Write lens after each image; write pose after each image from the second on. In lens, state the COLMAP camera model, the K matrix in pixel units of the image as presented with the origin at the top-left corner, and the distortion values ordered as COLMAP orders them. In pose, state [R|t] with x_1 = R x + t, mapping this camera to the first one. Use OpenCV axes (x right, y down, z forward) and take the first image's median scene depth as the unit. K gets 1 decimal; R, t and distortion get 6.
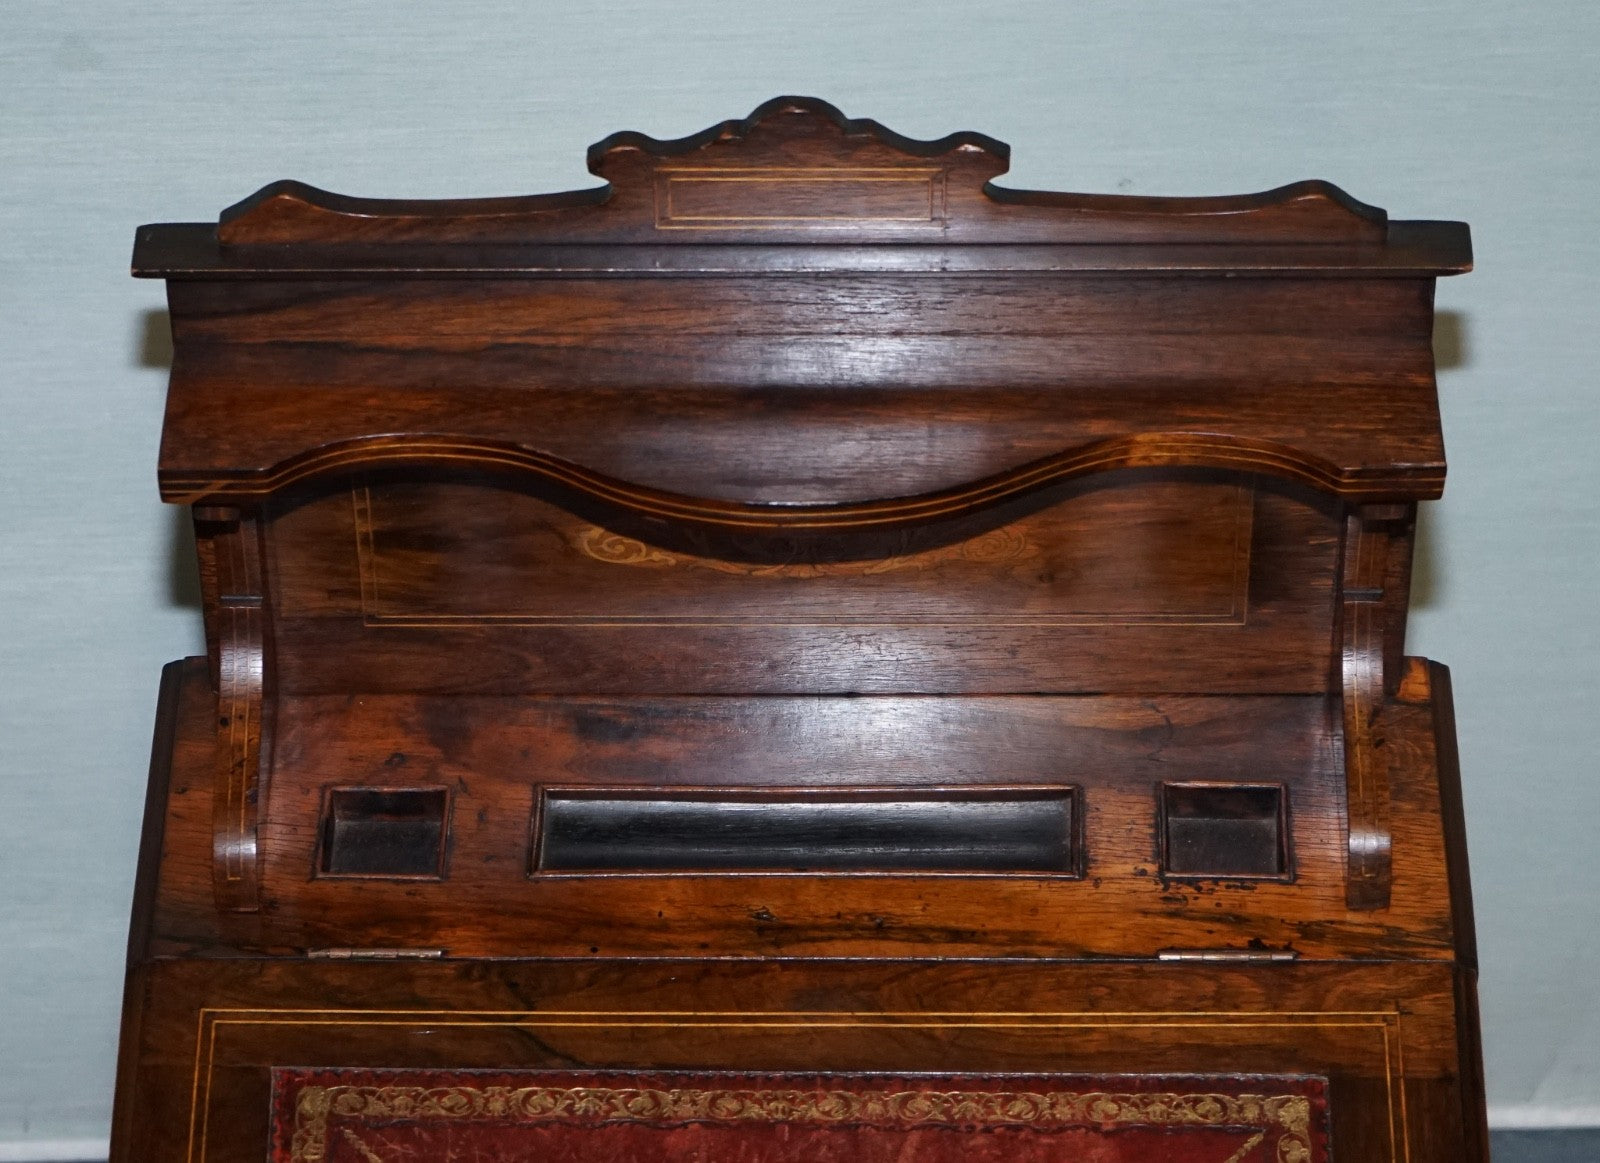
lens RADIAL K [[5442.0, 0, 801.5], [0, 5442.0, 572.7], [0, 0, 1]] dist [-0.111997, 0.000000]
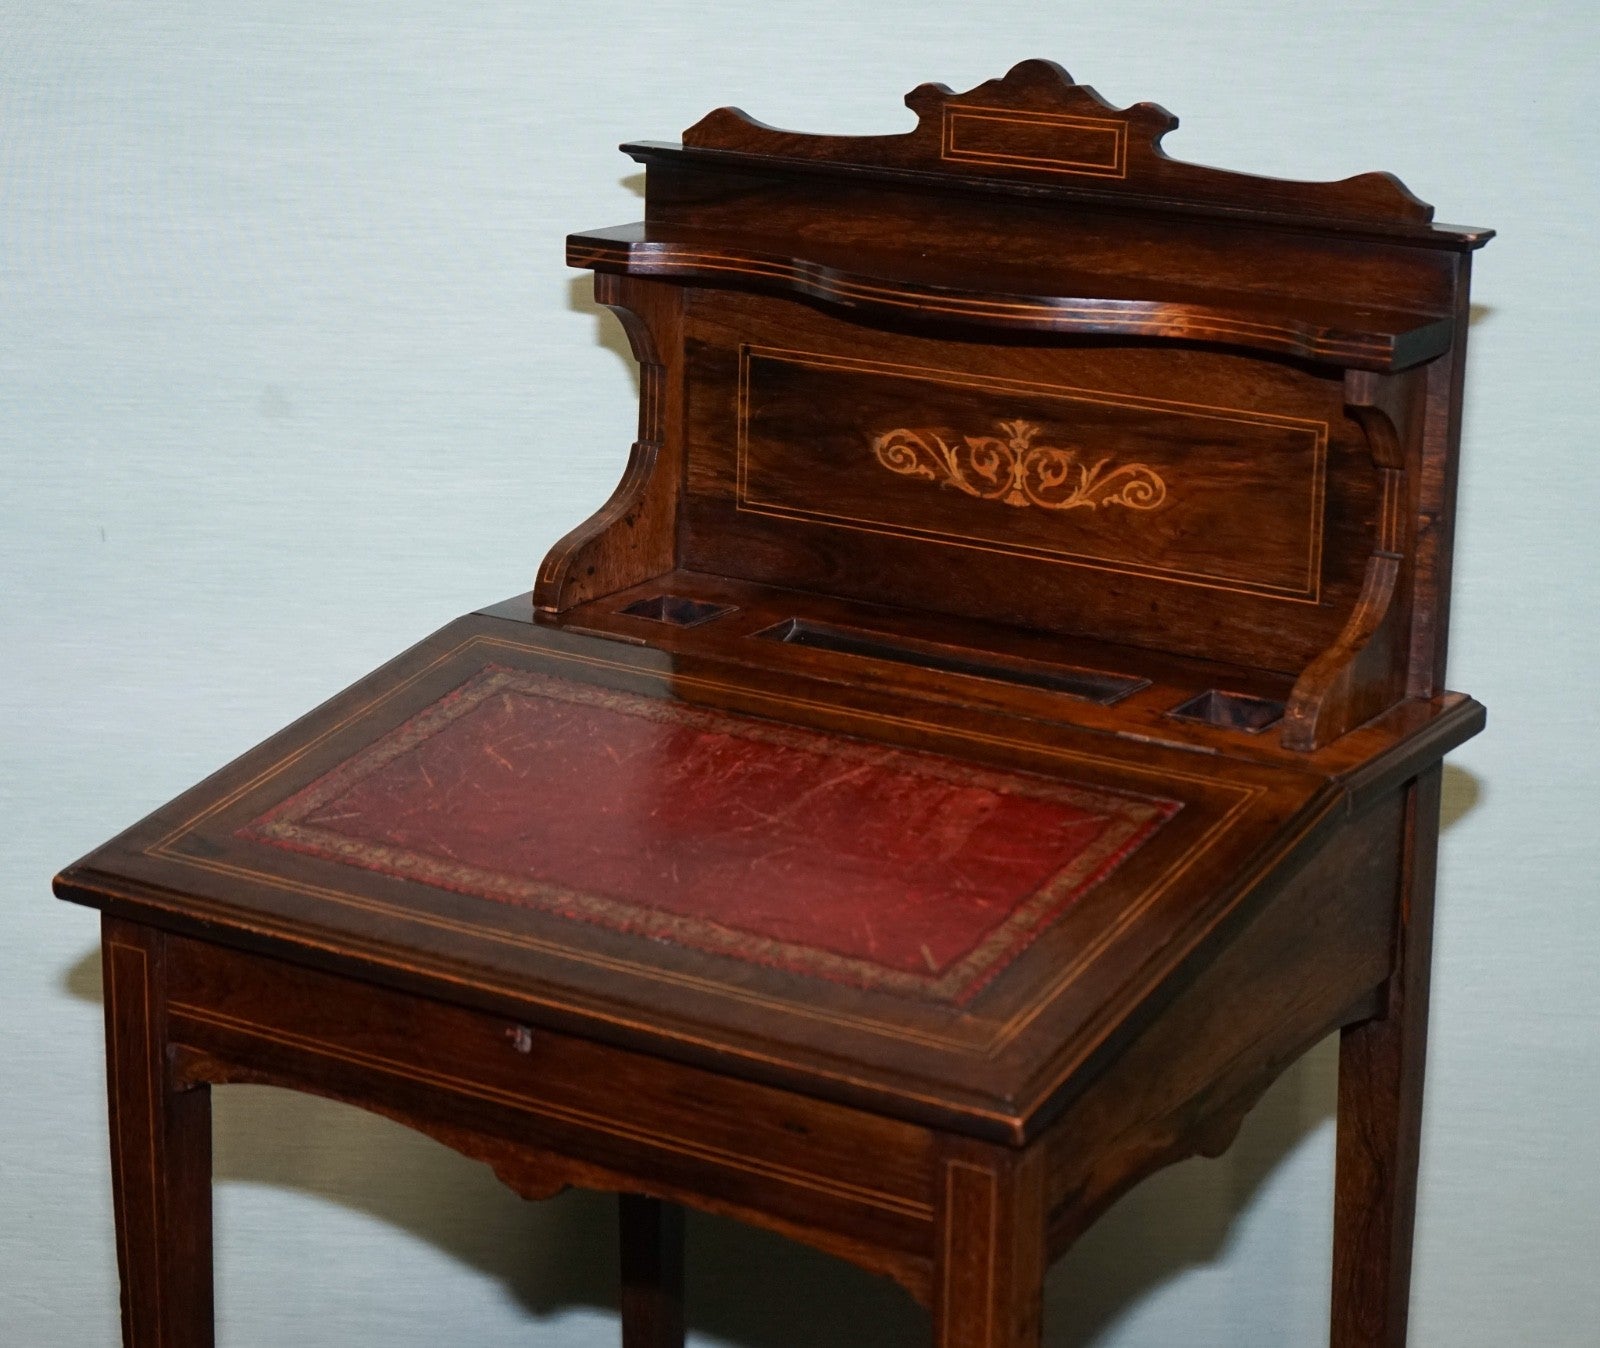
lens RADIAL K [[3687.0, 0, 913.1], [0, 3687.0, 570.7], [0, 0, 1]] dist [-0.044602, 0.000000]
pose [[0.862799, 0.152216, -0.482087, 0.428534], [-0.375273, 0.831800, -0.408997, 0.404407], [0.338744, 0.533796, 0.774799, 0.310480]]
